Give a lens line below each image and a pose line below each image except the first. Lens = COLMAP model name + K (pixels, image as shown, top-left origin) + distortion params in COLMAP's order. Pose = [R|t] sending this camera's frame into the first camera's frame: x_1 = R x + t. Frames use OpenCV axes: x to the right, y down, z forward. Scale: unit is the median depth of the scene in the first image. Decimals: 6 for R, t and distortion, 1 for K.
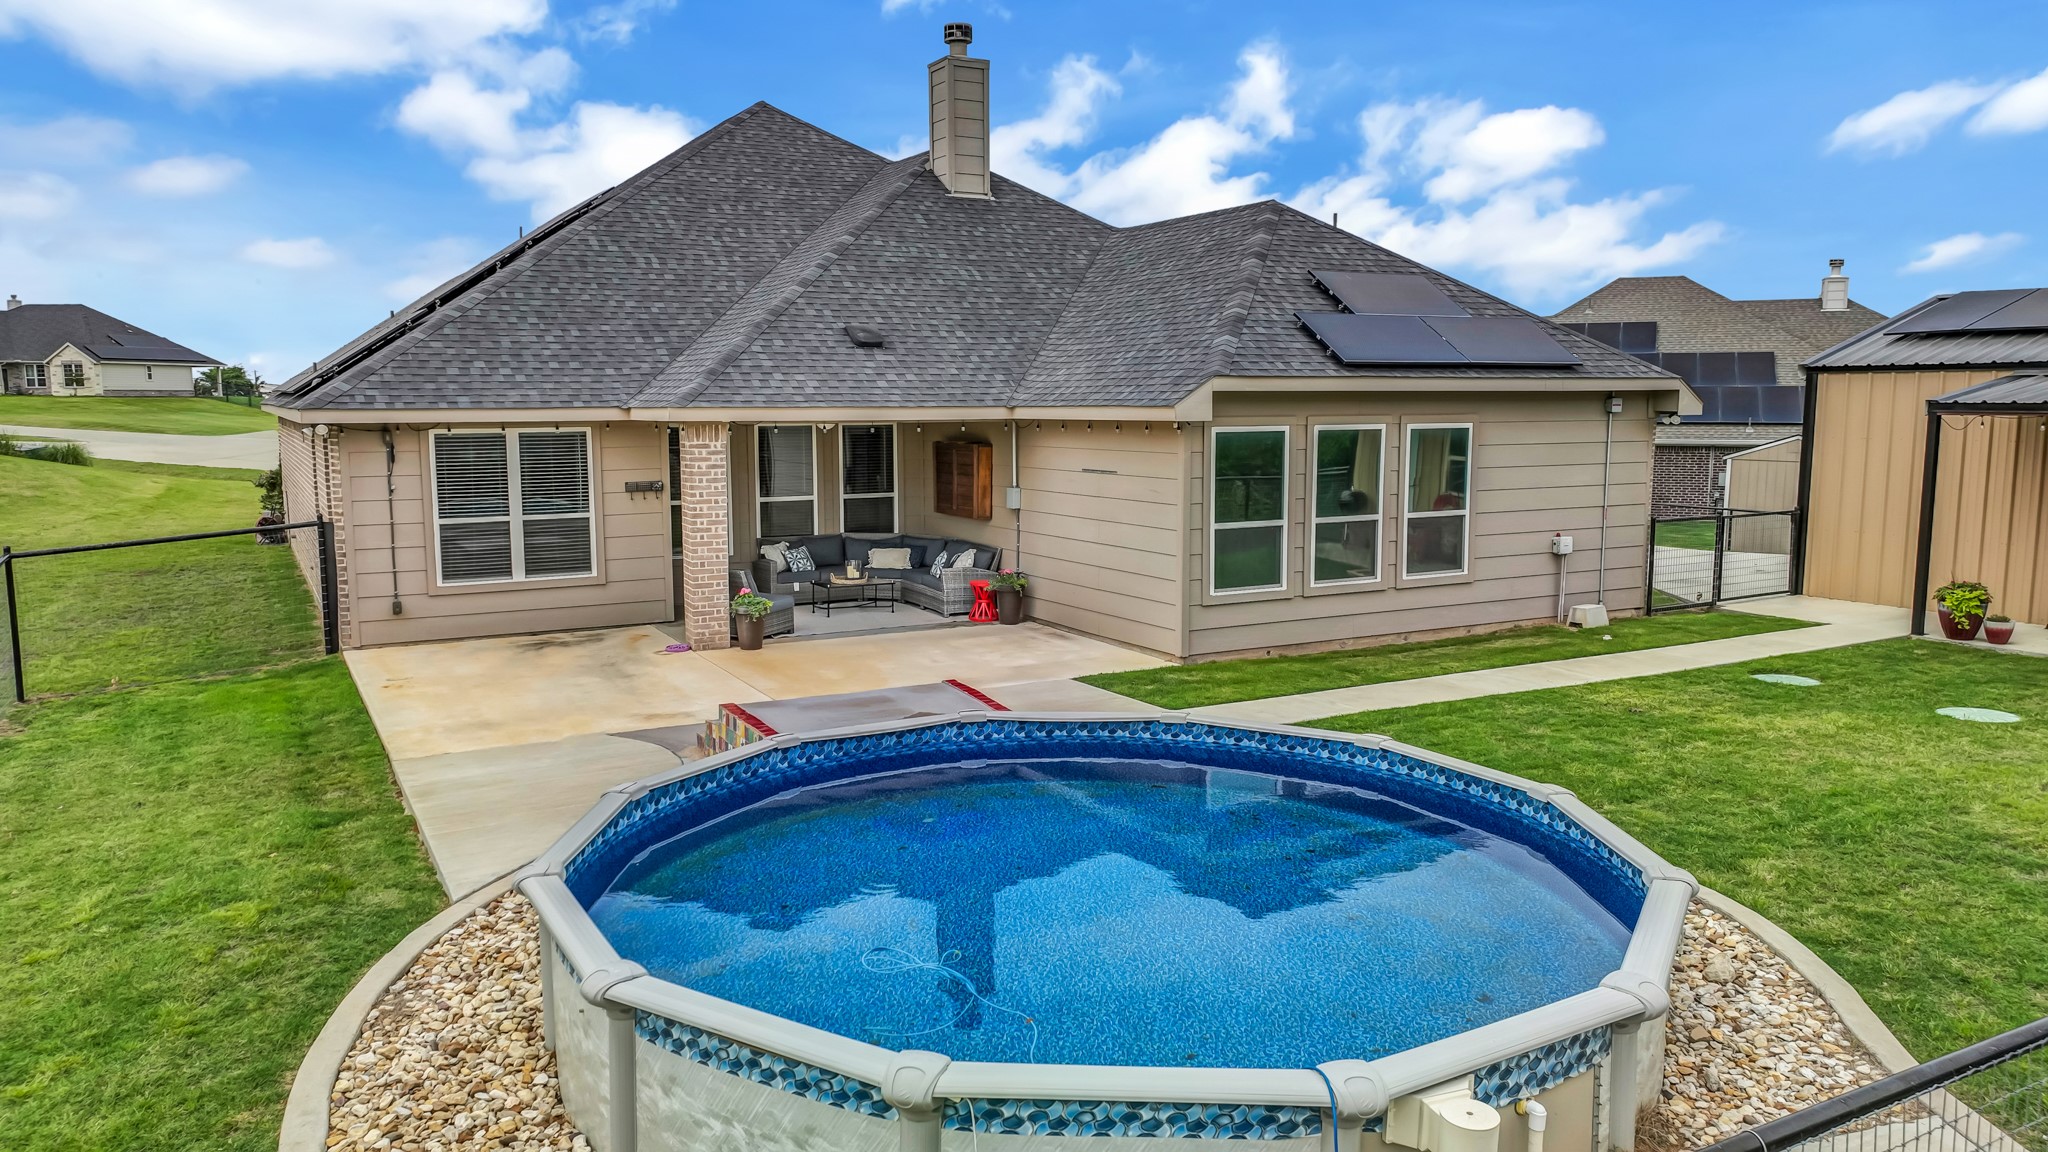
lens RADIAL K [[1443.7, 0, 1024.0], [0, 1443.7, 576.0], [0, 0, 1]] dist [0.002464, 0.005047]
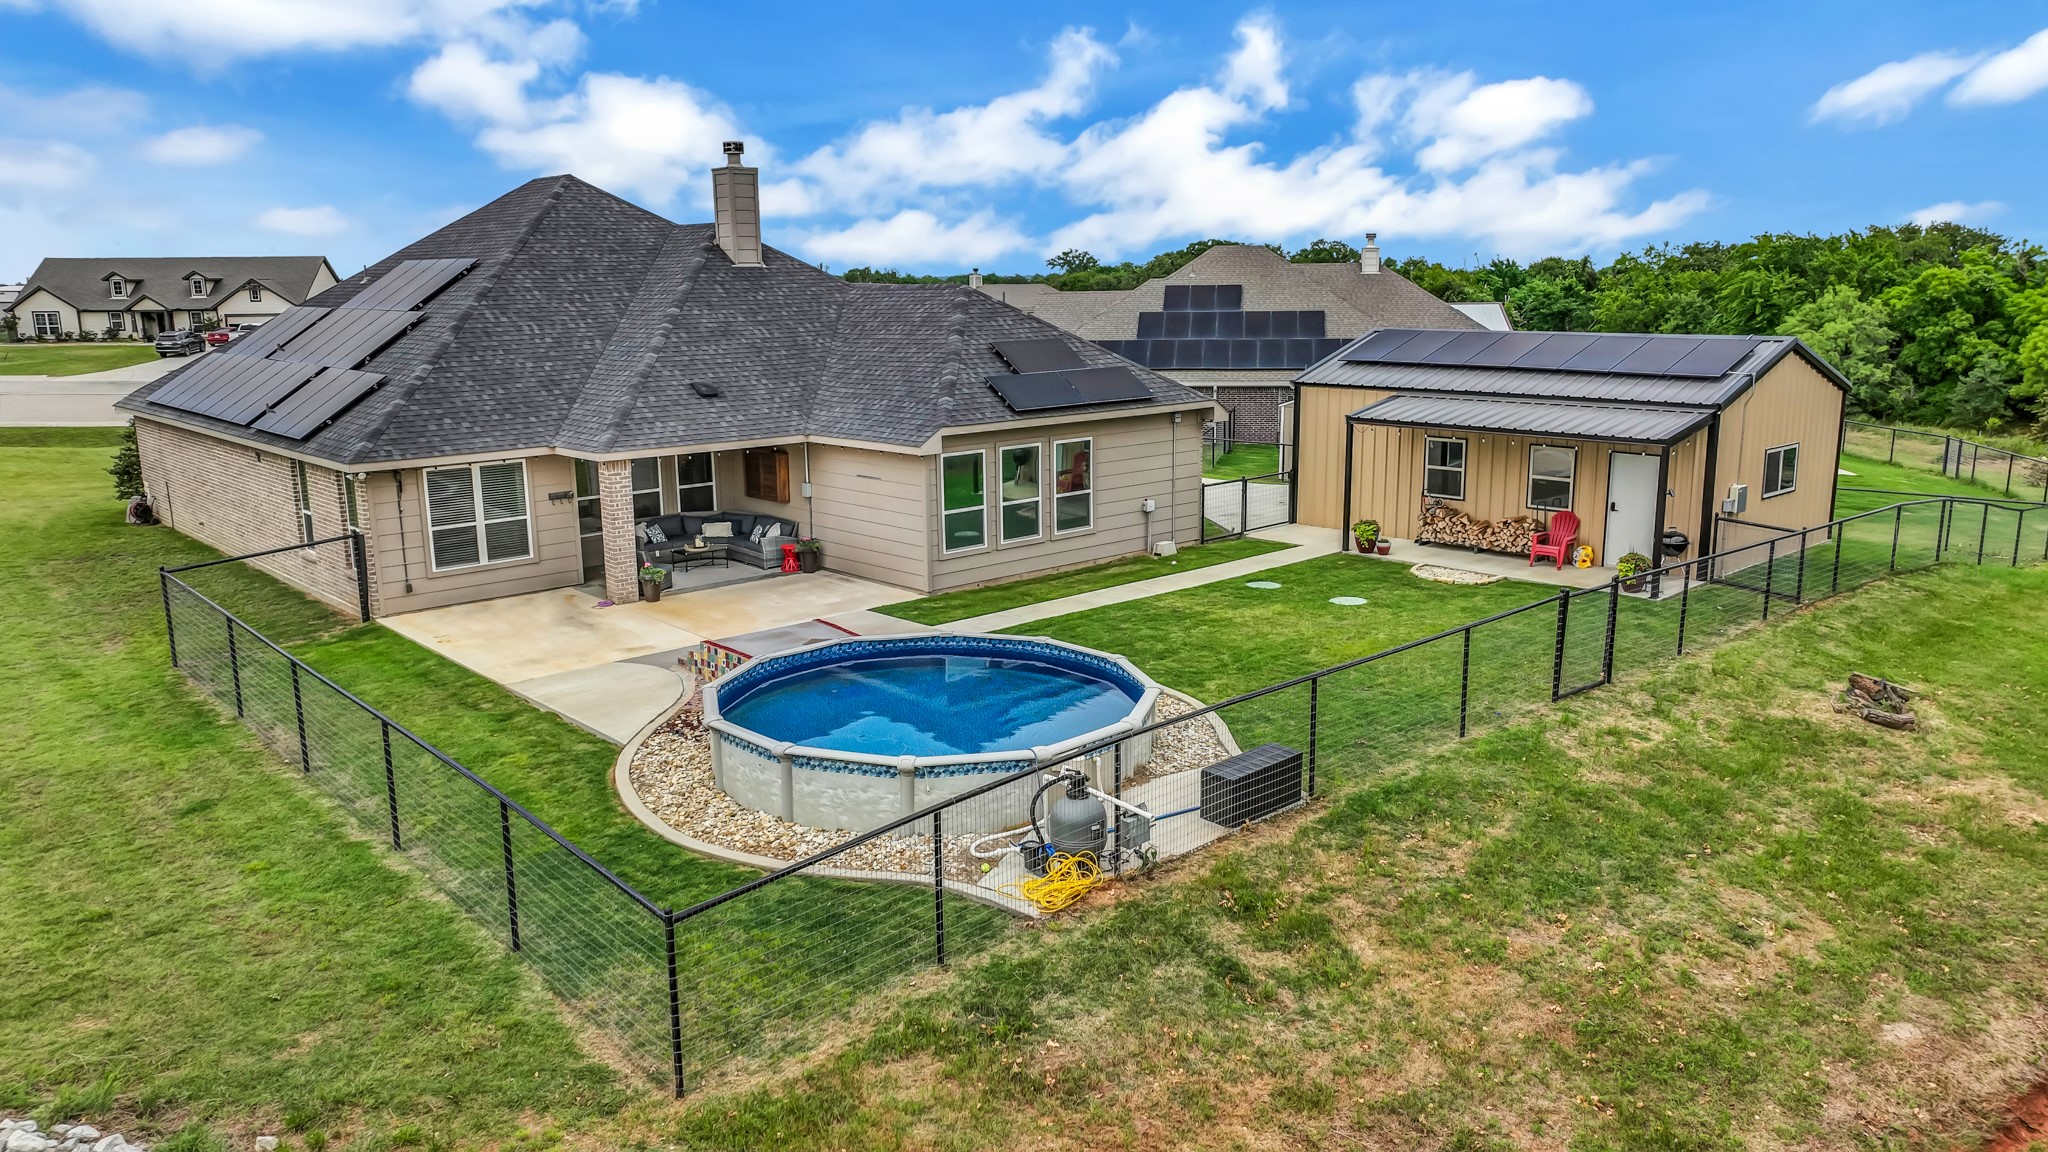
lens RADIAL K [[1400.3, 0, 1024.0], [0, 1400.3, 576.0], [0, 0, 1]] dist [-0.000656, -0.000223]
pose [[0.972692, -0.056437, 0.225132, -0.132579], [0.039188, 0.995995, 0.080366, -0.079452], [-0.228766, -0.069349, 0.971008, -0.539841]]
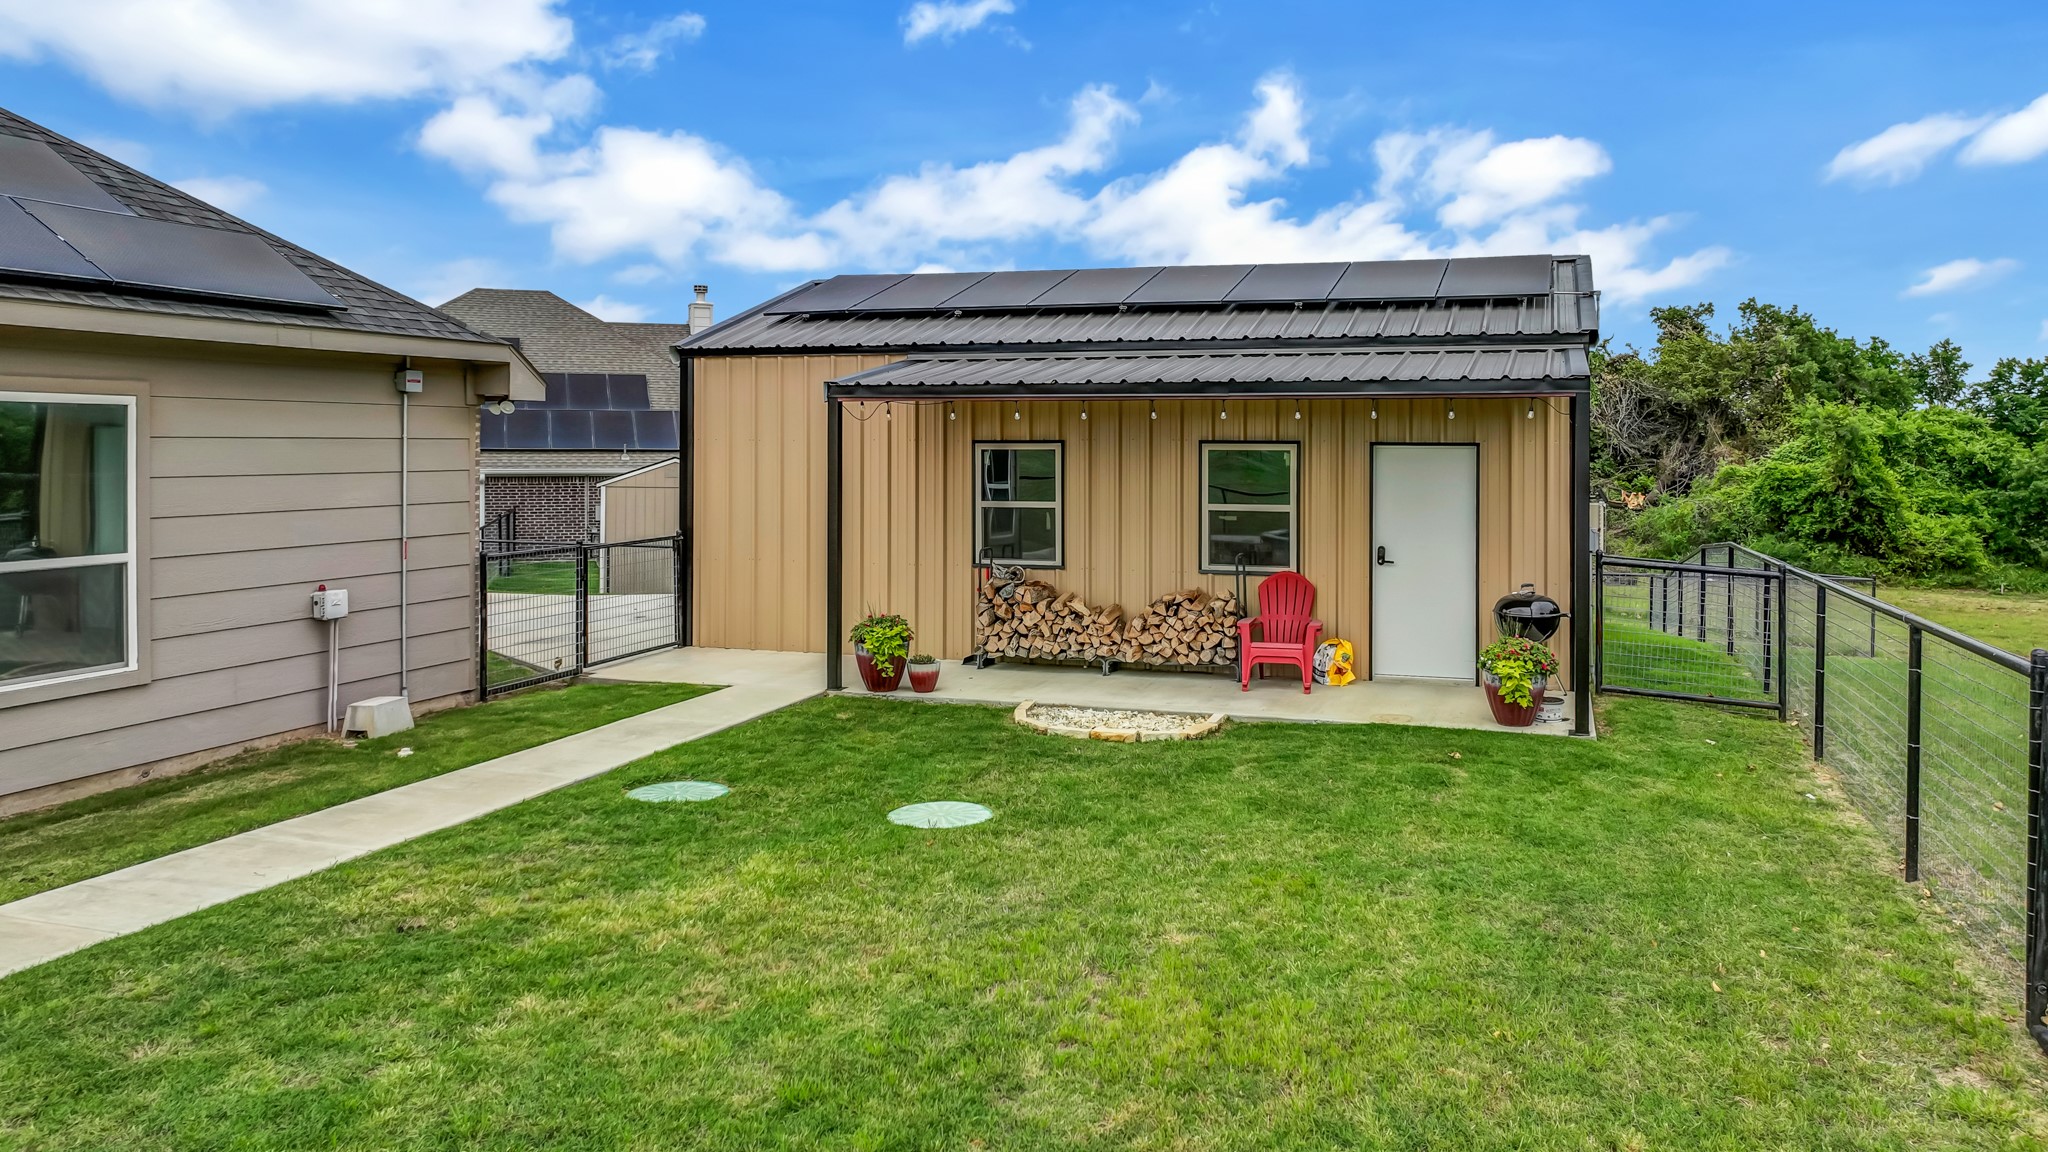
lens RADIAL K [[1493.8, 0, 1104.8], [0, 1493.8, 459.7], [0, 0, 1]] dist [0.004198, 0.001970]
pose [[0.718006, -0.003978, 0.696026, 0.178200], [0.081234, 0.993629, -0.078121, -0.006572], [-0.691280, 0.112633, 0.713754, 0.335439]]
